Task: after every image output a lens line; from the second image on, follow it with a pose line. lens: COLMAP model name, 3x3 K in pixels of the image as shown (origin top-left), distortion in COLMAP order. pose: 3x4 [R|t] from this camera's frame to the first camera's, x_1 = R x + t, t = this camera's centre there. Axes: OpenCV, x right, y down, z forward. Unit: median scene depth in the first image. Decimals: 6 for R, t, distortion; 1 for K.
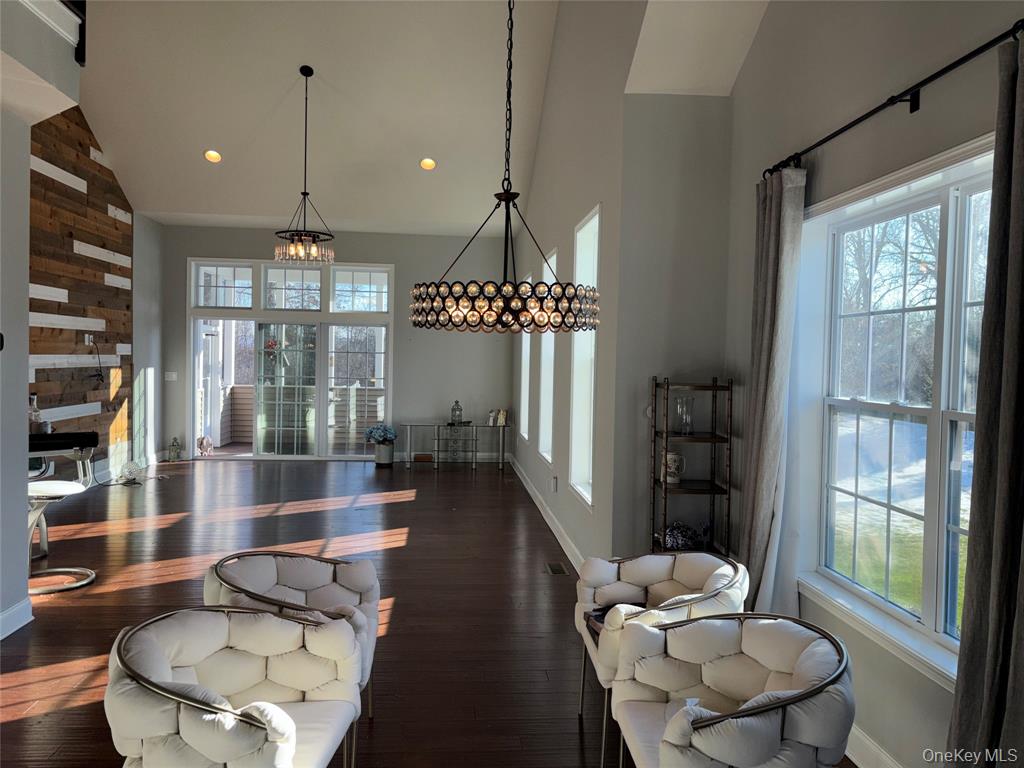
lens RADIAL K [[770.9, 0, 506.2], [0, 770.9, 387.5], [0, 0, 1]] dist [0.073182, -0.071118]
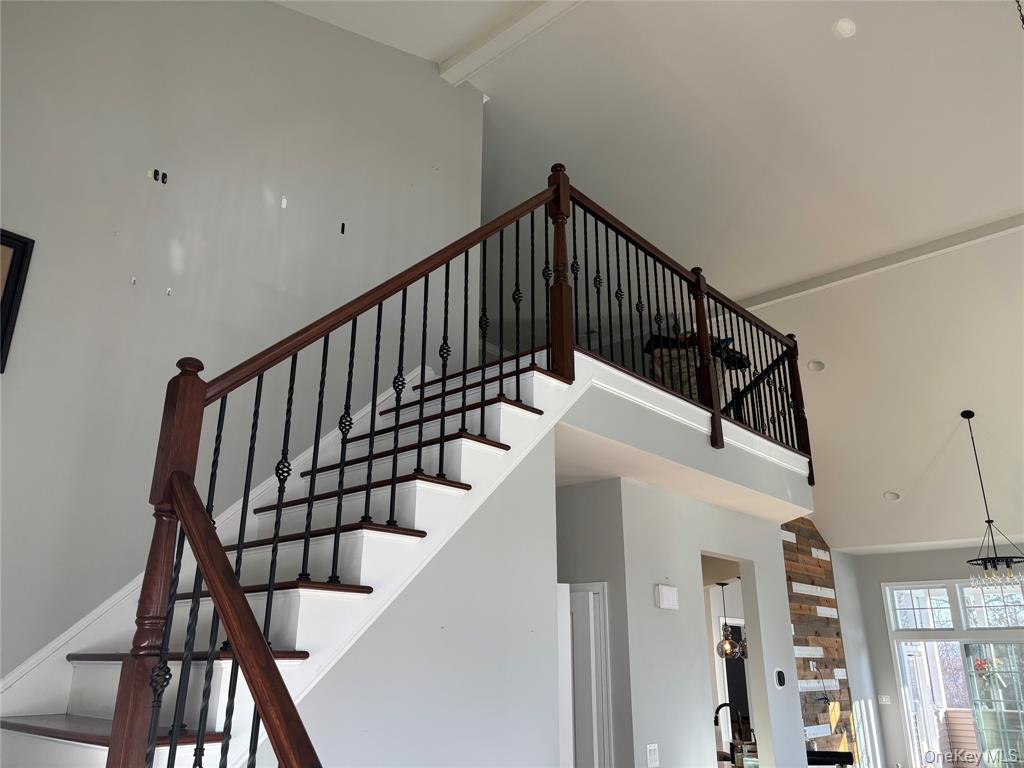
lens RADIAL K [[770.9, 0, 506.2], [0, 770.9, 387.5], [0, 0, 1]] dist [0.073182, -0.071118]
pose [[0.689754, -0.258407, -0.676362, 0.050608], [-0.016315, 0.928361, -0.371322, -0.004765], [0.723860, 0.267156, 0.636124, -0.180750]]
